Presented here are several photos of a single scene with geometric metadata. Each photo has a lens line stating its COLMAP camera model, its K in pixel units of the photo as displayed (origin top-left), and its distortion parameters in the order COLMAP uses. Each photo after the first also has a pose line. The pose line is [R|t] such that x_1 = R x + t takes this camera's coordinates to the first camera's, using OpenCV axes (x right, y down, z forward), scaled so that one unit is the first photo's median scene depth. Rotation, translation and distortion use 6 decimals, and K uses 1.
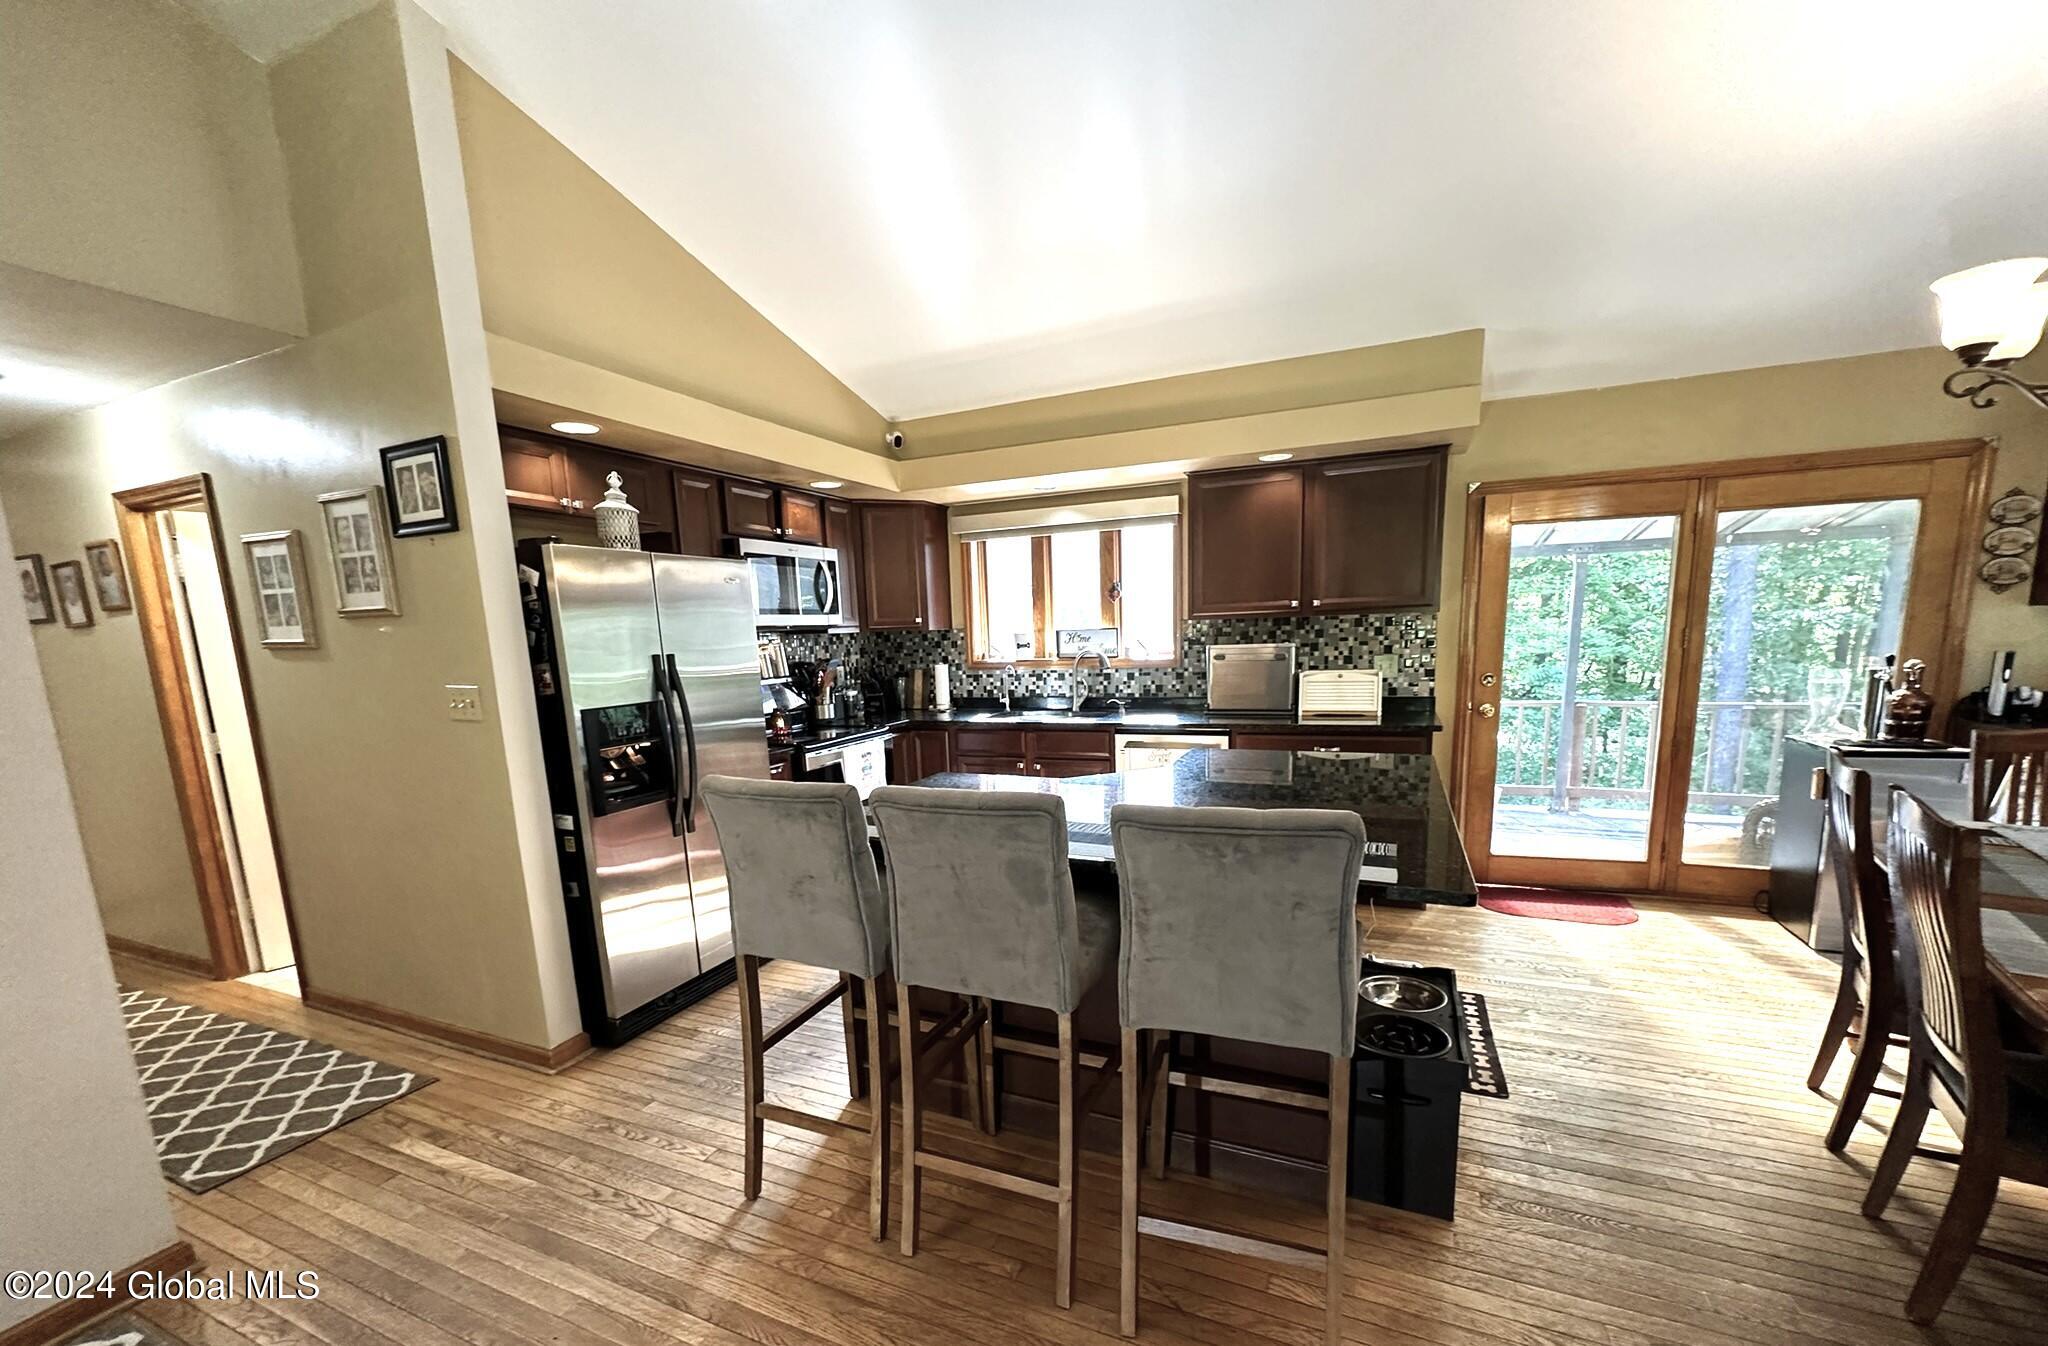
lens RADIAL K [[813.1, 0, 1043.2], [0, 813.1, 768.9], [0, 0, 1]] dist [0.000194, 0.000008]
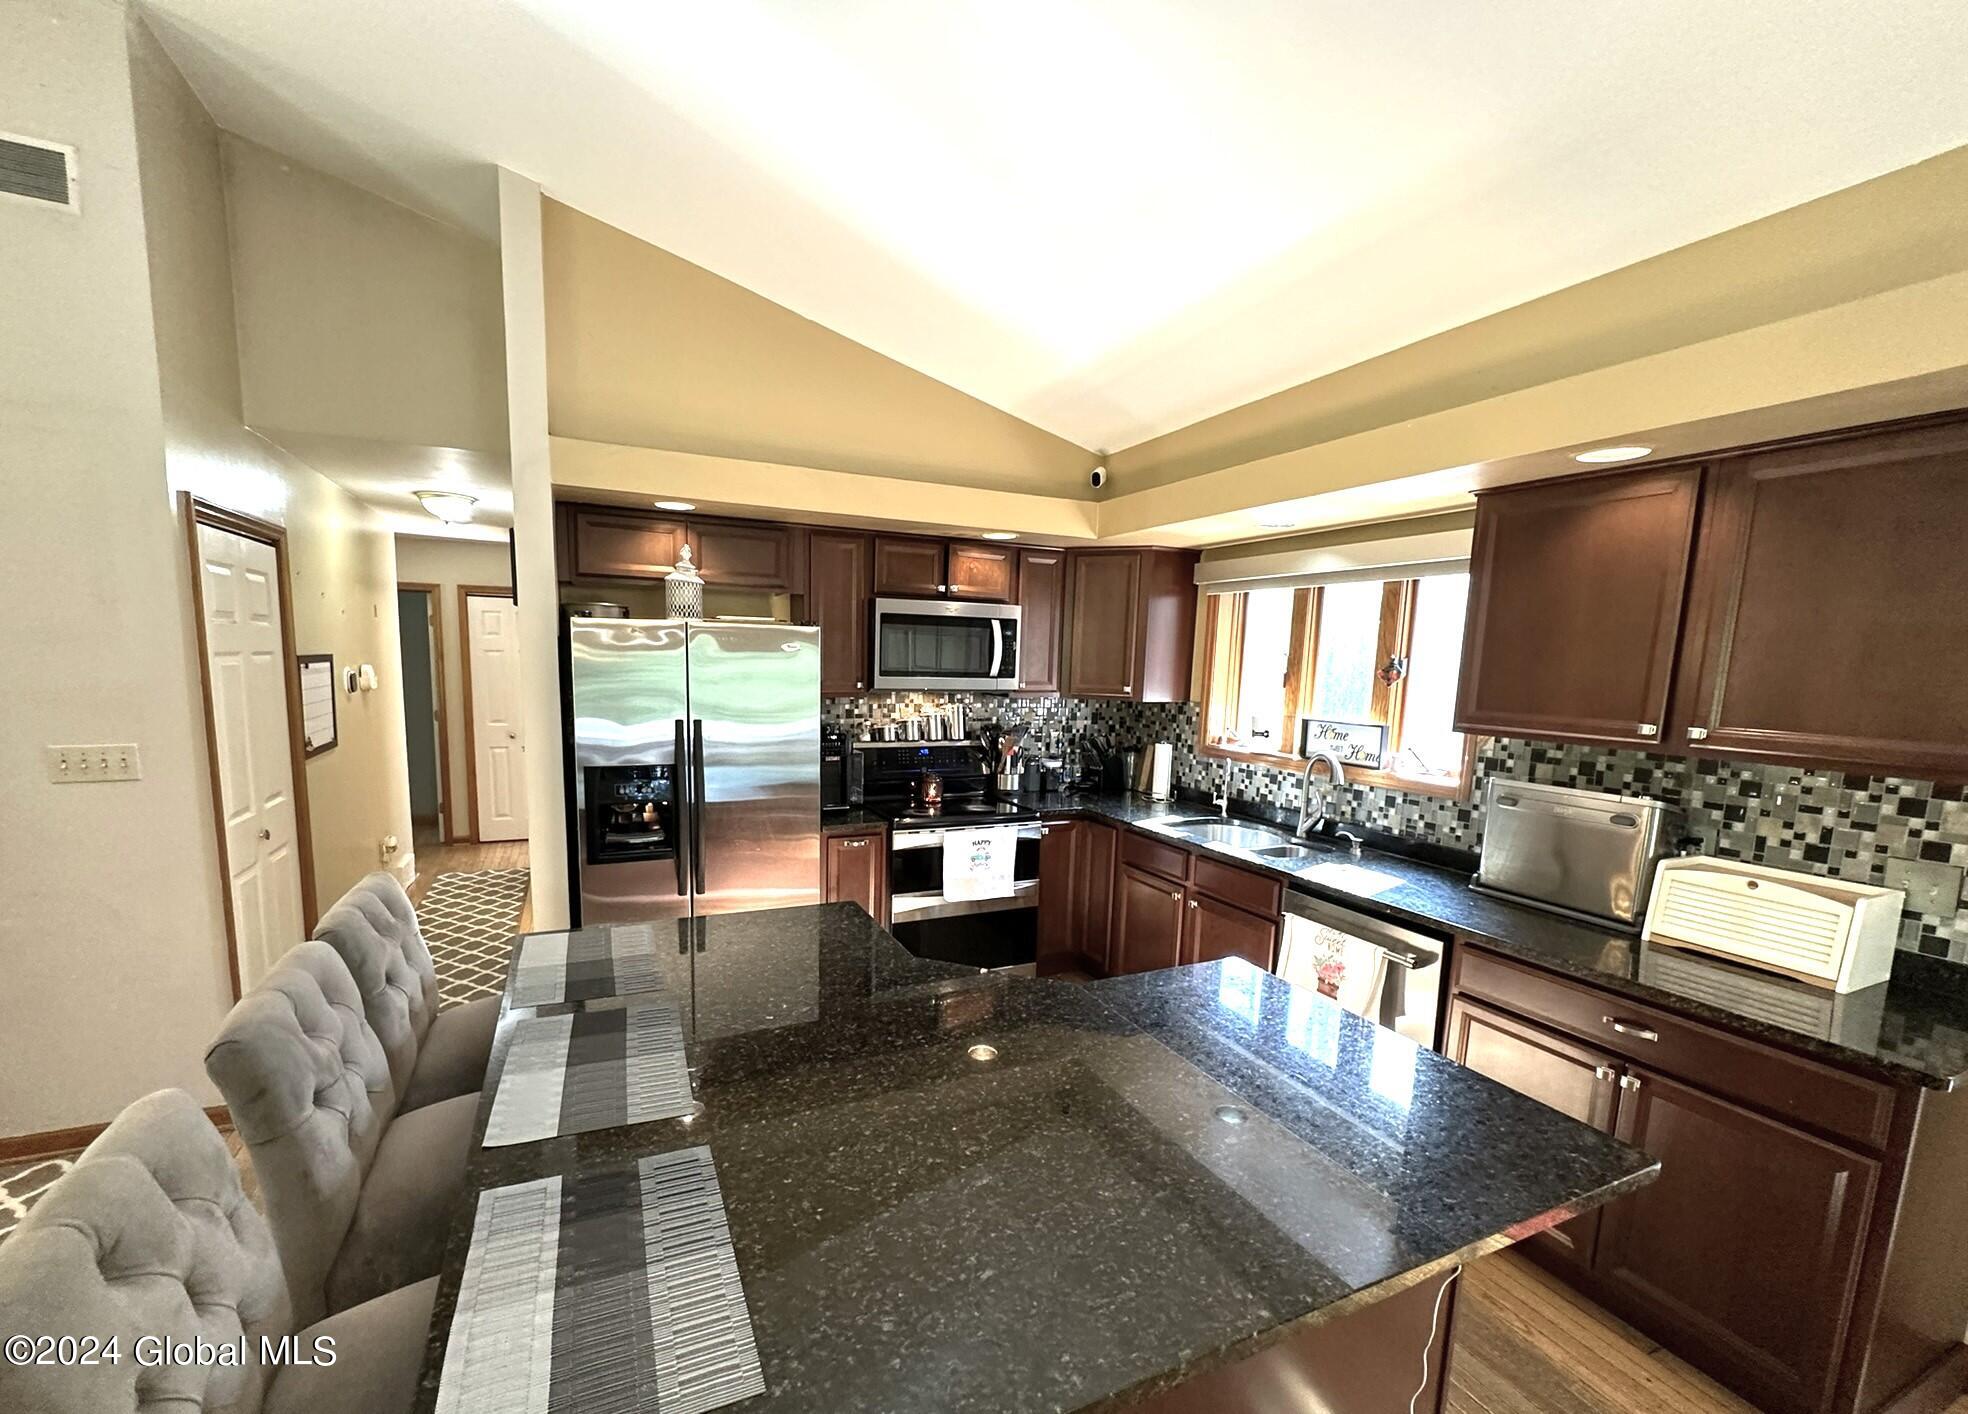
lens RADIAL K [[828.0, 0, 934.6], [0, 828.0, 776.9], [0, 0, 1]] dist [0.002664, -0.000381]
pose [[0.732172, 0.153149, -0.663679, 0.317548], [-0.168566, 0.984825, 0.041293, -0.112945], [0.659931, 0.081640, 0.746877, 0.293045]]
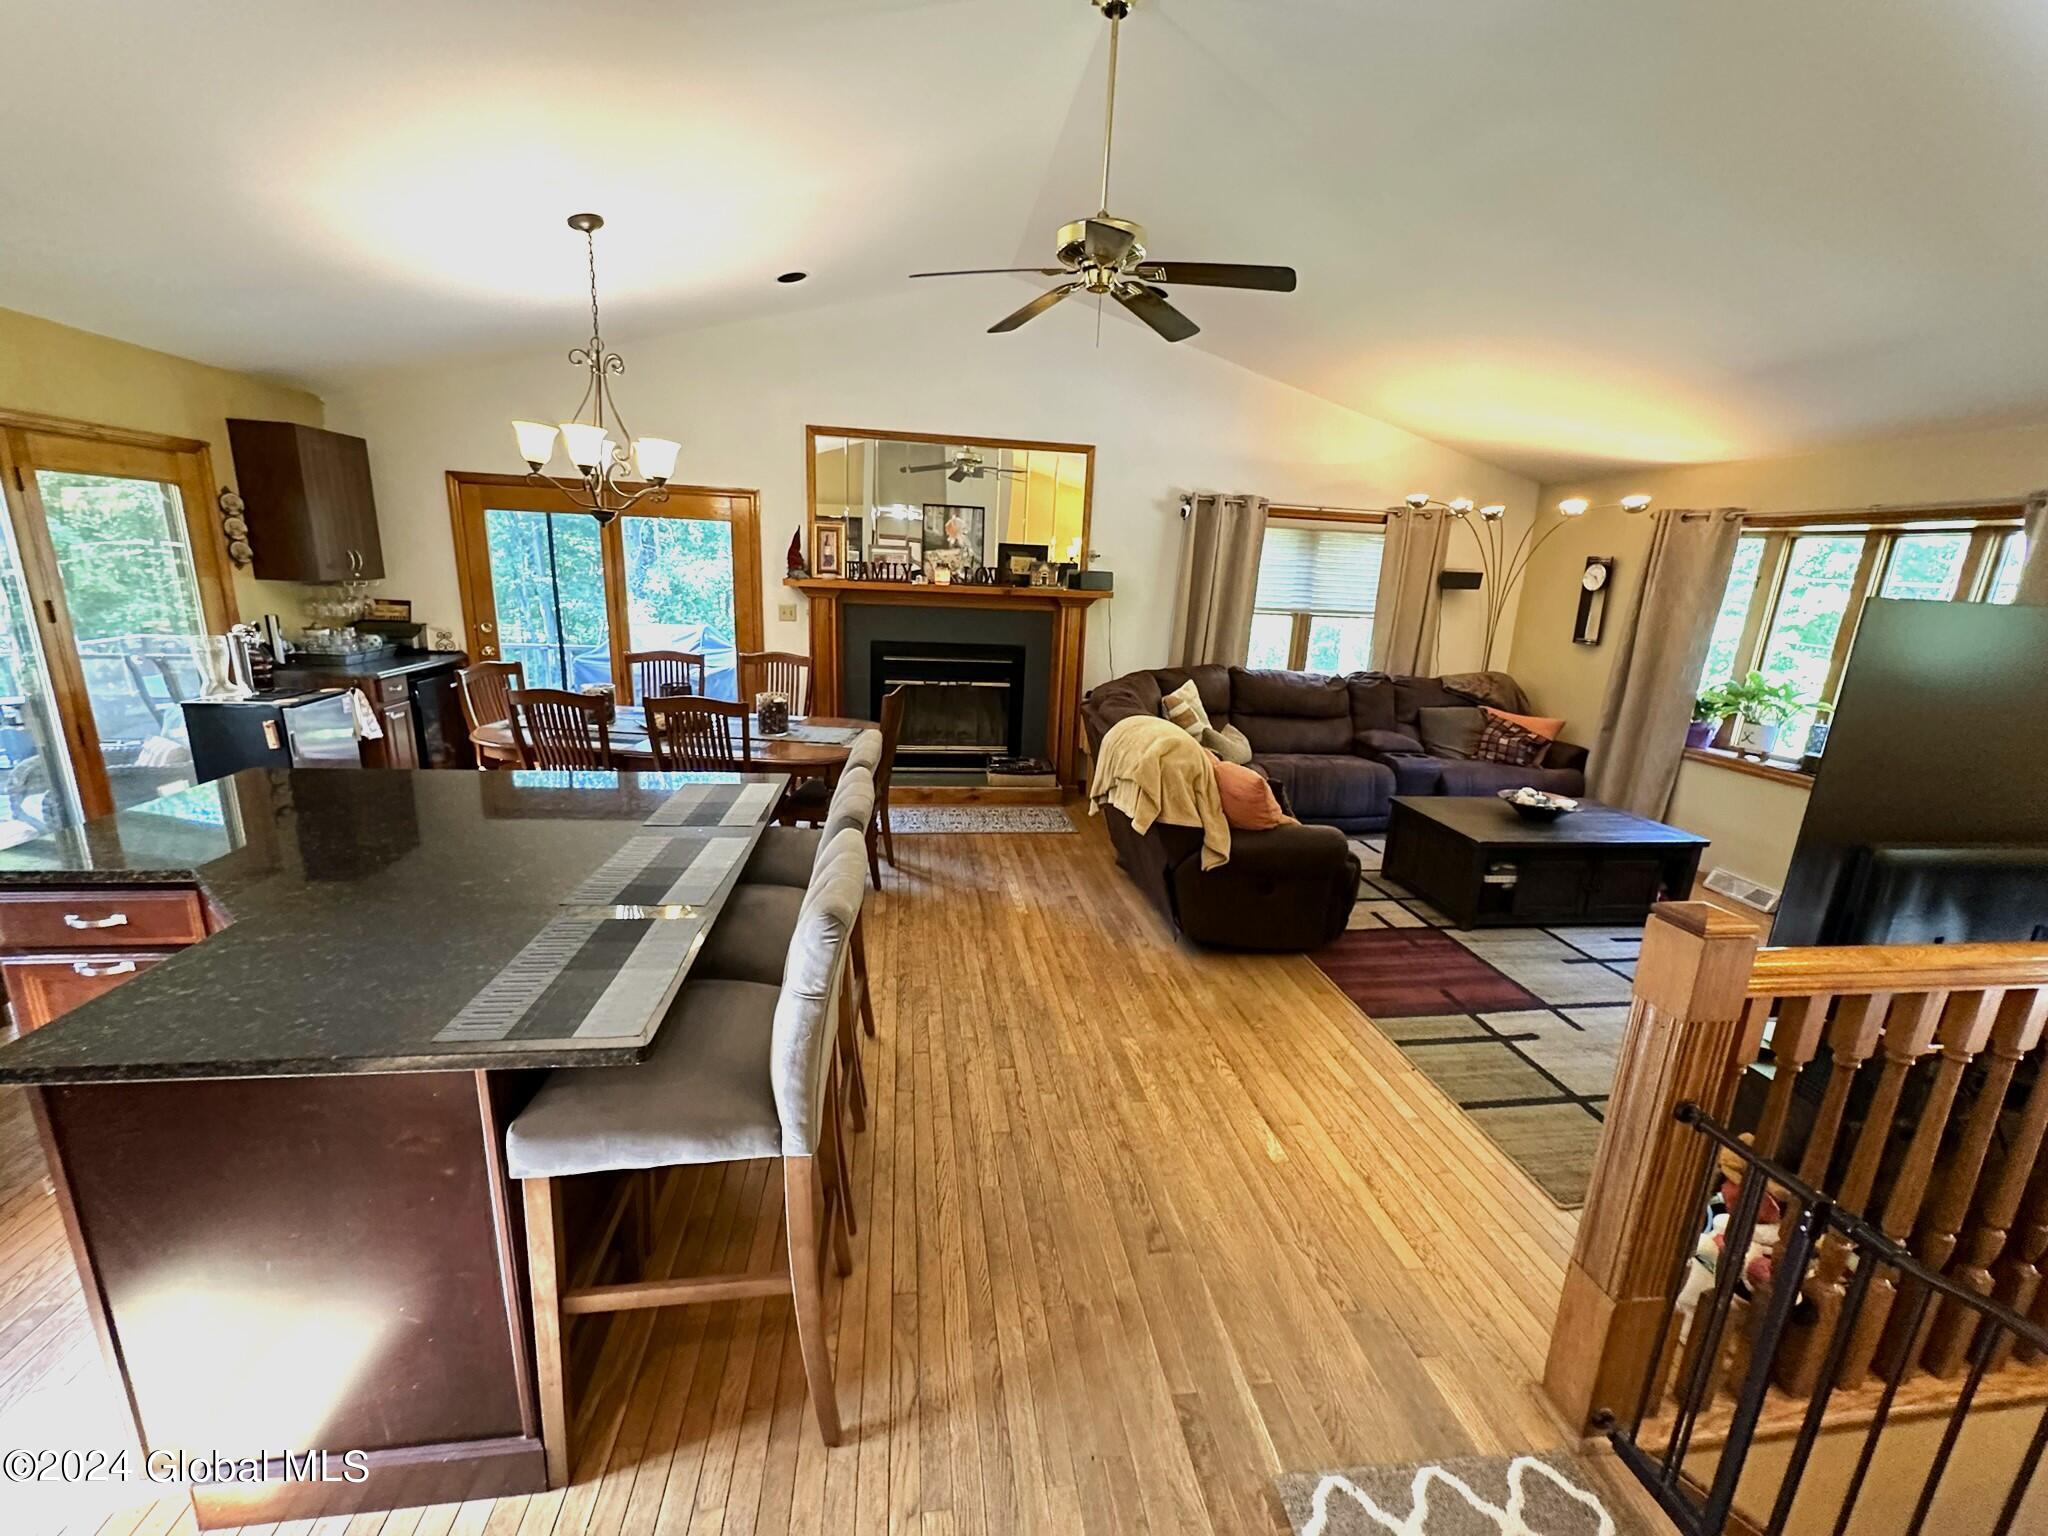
lens RADIAL K [[825.2, 0, 1020.0], [0, 825.2, 764.4], [0, 0, 1]] dist [0.001313, 0.000152]
pose [[-0.505377, -0.187804, 0.842214, -0.449816], [0.121324, 0.950868, 0.284834, -0.112397], [-0.854327, 0.246129, -0.457761, 0.480380]]
